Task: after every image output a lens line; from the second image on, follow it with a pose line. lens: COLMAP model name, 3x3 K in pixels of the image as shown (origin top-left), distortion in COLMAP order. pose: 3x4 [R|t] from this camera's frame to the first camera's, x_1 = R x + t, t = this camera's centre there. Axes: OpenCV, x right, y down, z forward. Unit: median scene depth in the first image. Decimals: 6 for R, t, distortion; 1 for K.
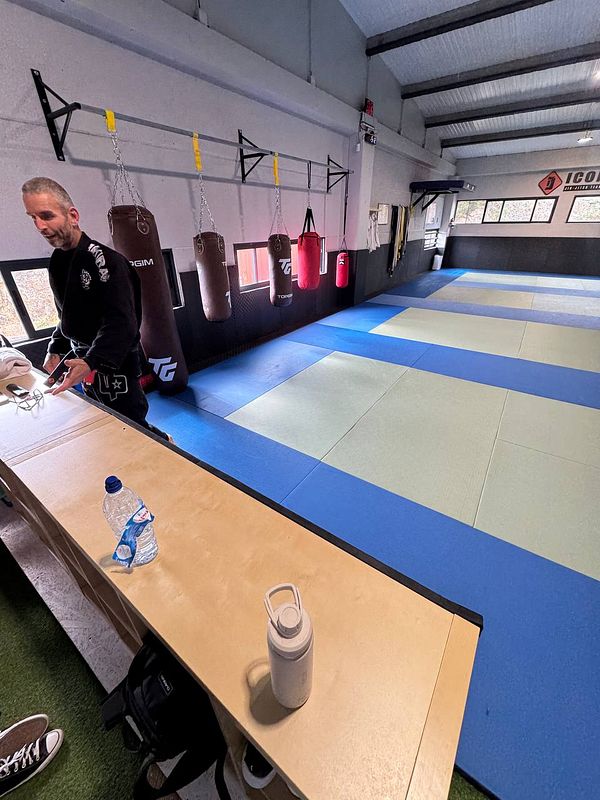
lens RADIAL K [[319.2, 0, 298.5], [0, 319.2, 401.4], [0, 0, 1]] dist [0.003348, 0.000021]
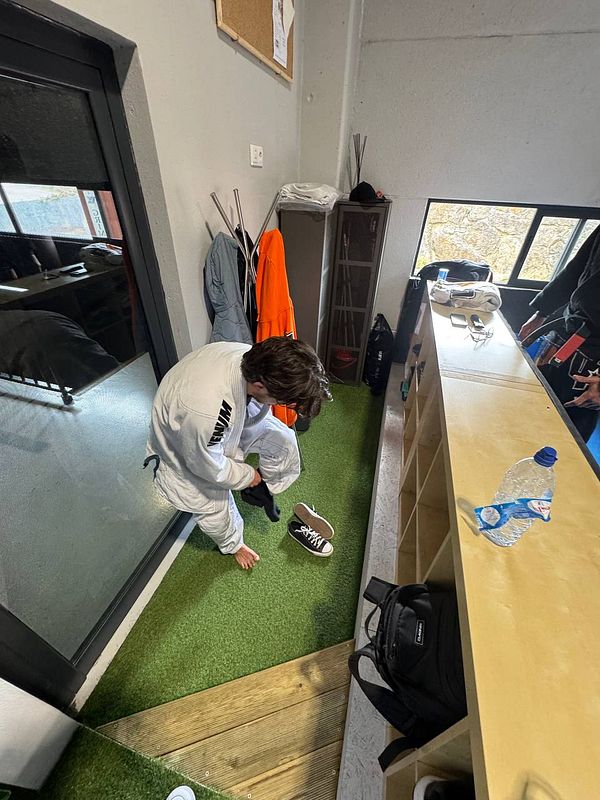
lens RADIAL K [[319.2, 0, 300.3], [0, 319.2, 399.1], [0, 0, 1]] dist [0.003348, 0.000021]
pose [[0.323841, 0.571768, -0.753796, -0.123976], [-0.497267, 0.780671, 0.378521, 0.074236], [0.804893, 0.252257, 0.537135, -0.010996]]
